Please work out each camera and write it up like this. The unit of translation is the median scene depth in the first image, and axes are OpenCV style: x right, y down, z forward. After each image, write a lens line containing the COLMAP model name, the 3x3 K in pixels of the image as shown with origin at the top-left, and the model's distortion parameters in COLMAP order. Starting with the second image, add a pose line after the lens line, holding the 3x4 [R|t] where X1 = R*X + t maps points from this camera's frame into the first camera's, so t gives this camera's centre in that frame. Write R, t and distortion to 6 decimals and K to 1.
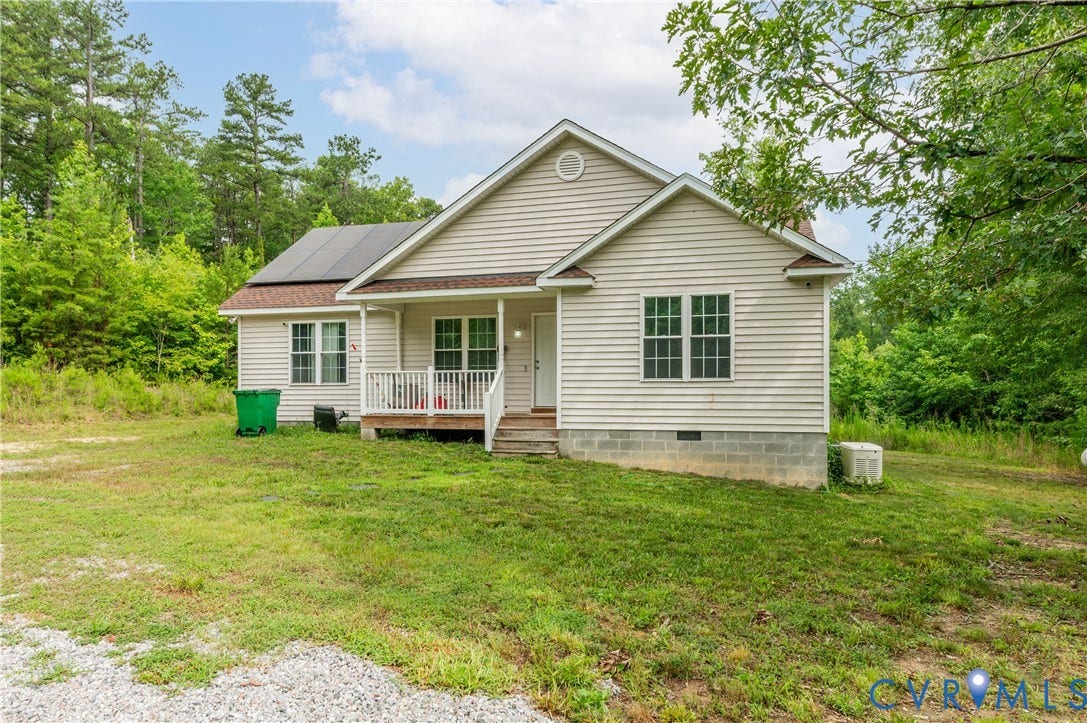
lens RADIAL K [[745.4, 0, 542.9], [0, 745.4, 395.8], [0, 0, 1]] dist [0.003488, -0.000729]
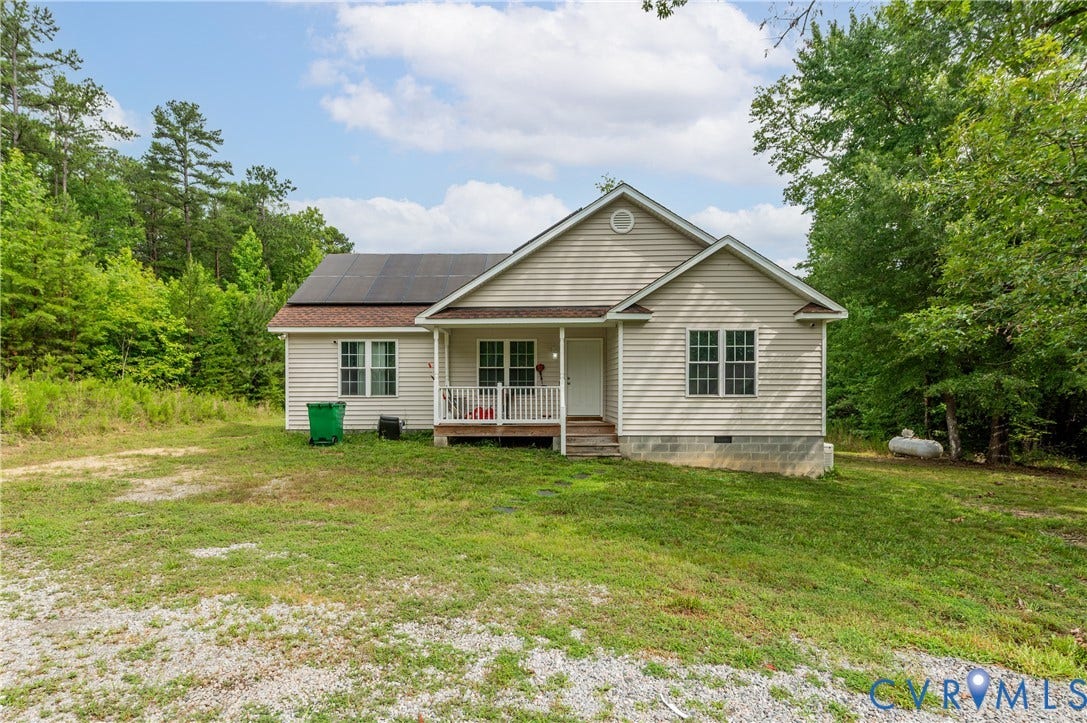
lens RADIAL K [[599.3, 0, 547.0], [0, 599.3, 399.0], [0, 0, 1]] dist [0.001489, -0.000190]
pose [[0.965698, -0.001721, 0.259662, -0.284542], [0.000242, 0.999984, 0.005728, -0.017371], [-0.259668, -0.005469, 0.965683, 0.063302]]
